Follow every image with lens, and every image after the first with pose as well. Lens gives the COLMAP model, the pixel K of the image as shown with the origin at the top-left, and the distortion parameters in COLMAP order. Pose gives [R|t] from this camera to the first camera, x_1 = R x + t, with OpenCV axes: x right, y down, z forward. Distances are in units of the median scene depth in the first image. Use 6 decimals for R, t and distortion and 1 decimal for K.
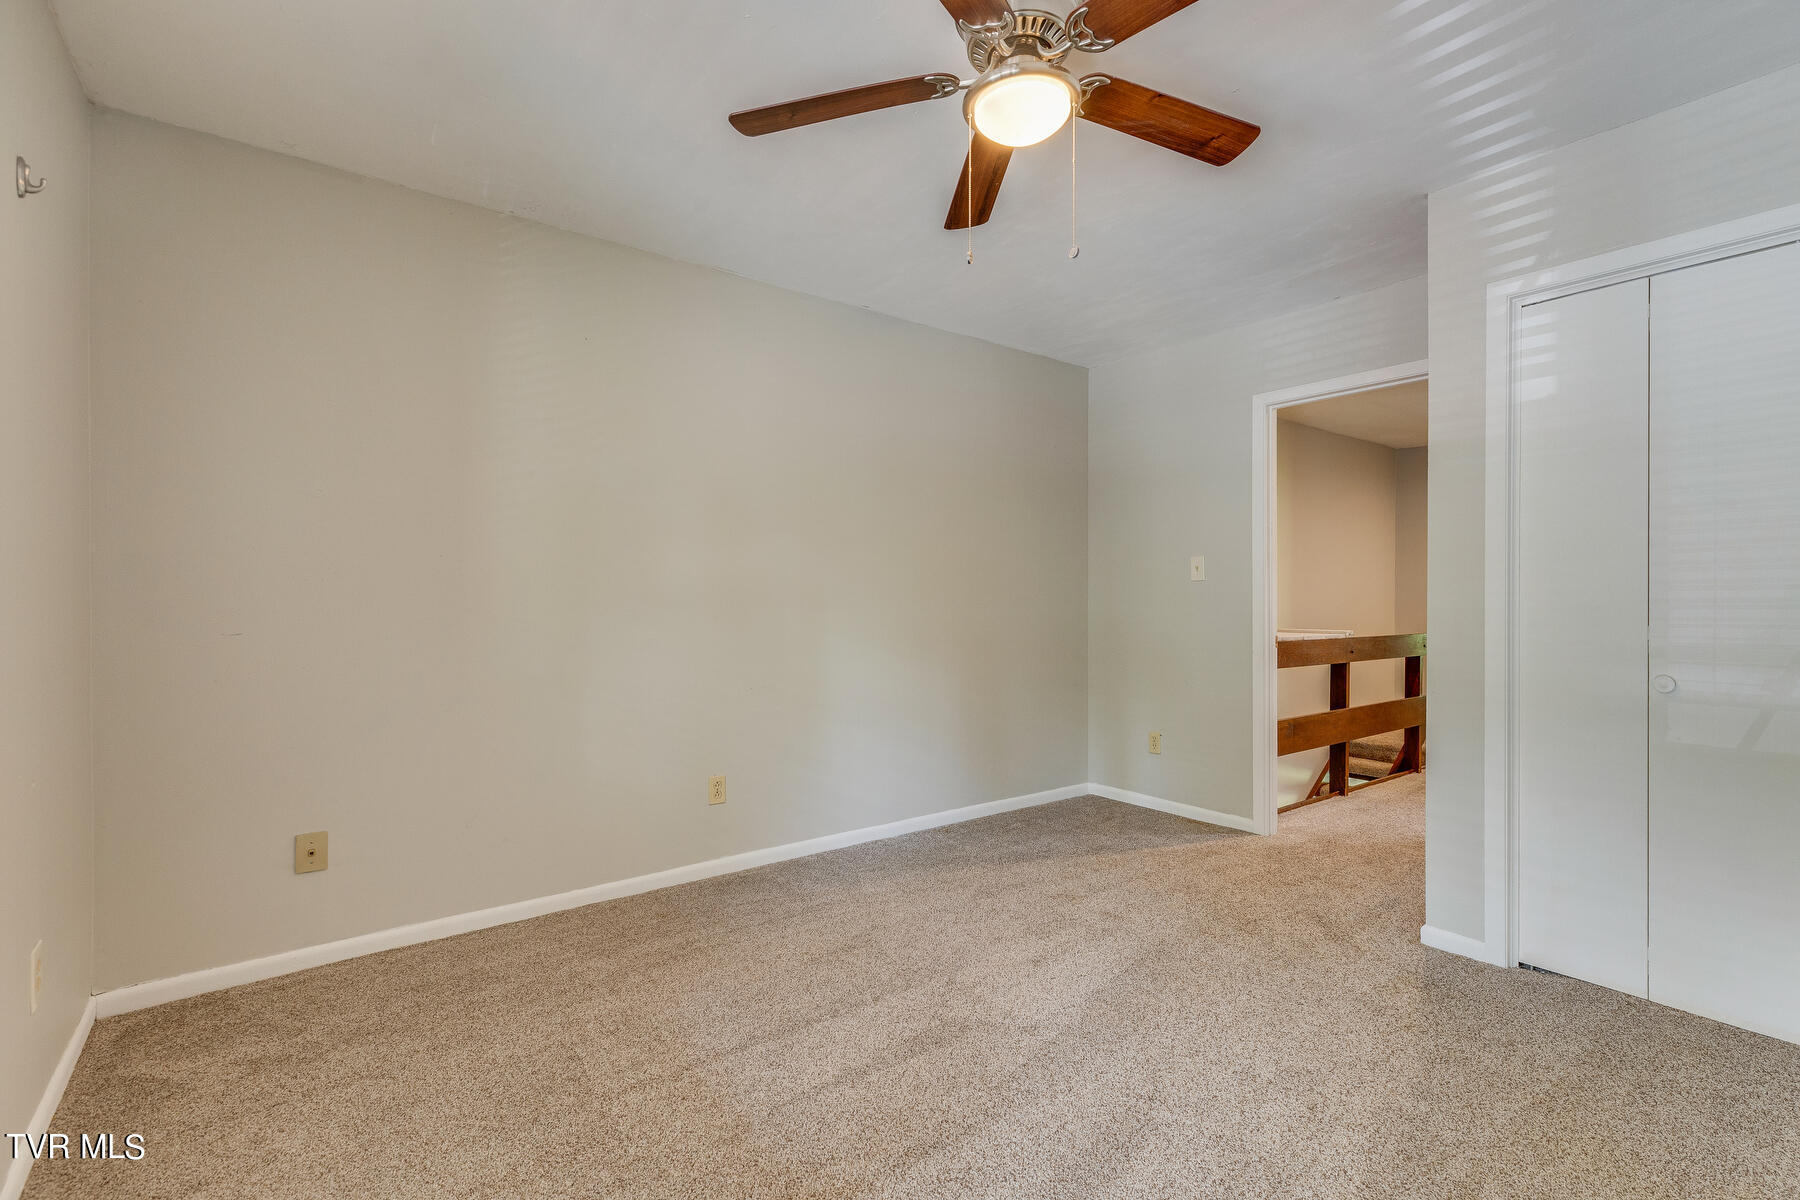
lens RADIAL K [[815.4, 0, 917.9], [0, 815.4, 601.5], [0, 0, 1]] dist [0.009096, -0.001367]
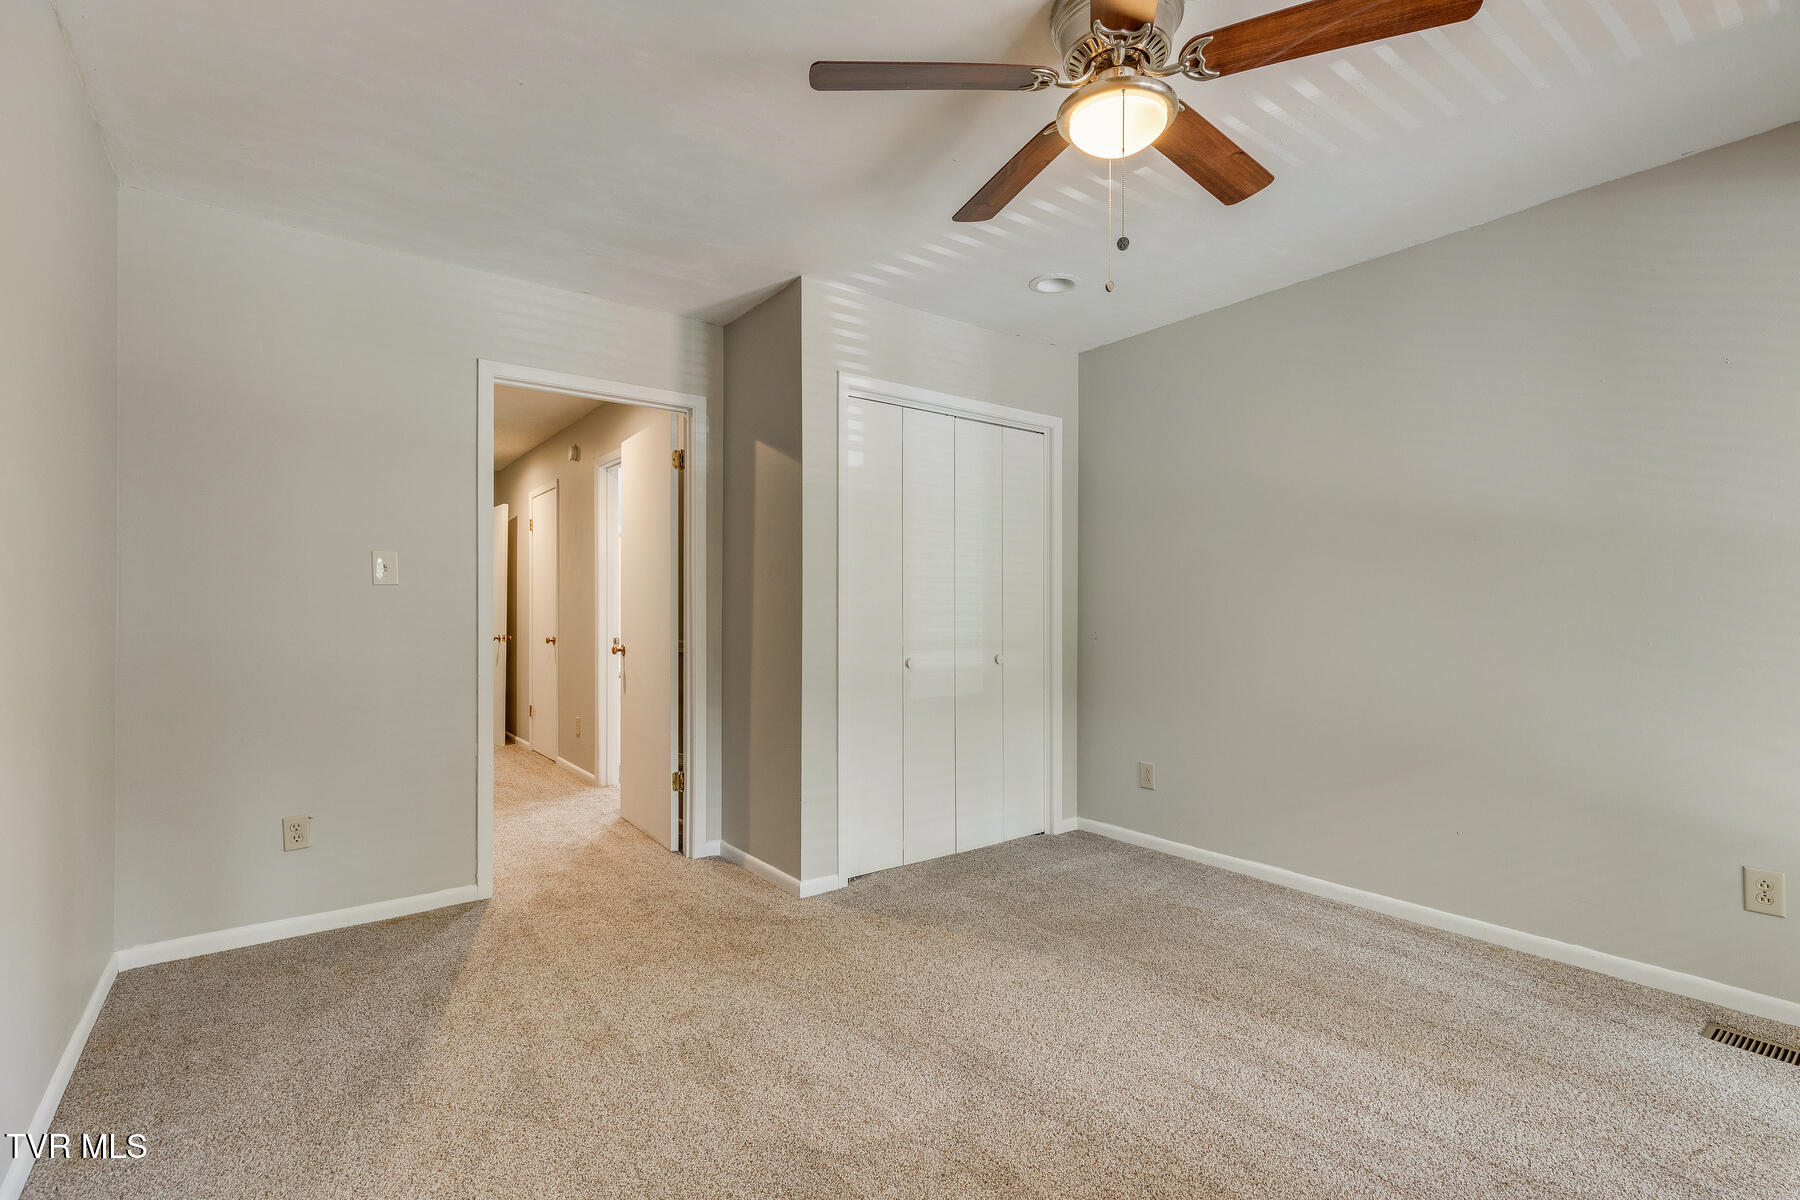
lens RADIAL K [[815.4, 0, 912.7], [0, 815.4, 607.9], [0, 0, 1]] dist [0.009096, -0.001367]
pose [[0.002003, 0.005355, 0.999984, -0.500911], [0.002142, 0.999983, -0.005359, 0.000419], [-0.999996, 0.002153, 0.001991, 0.719921]]
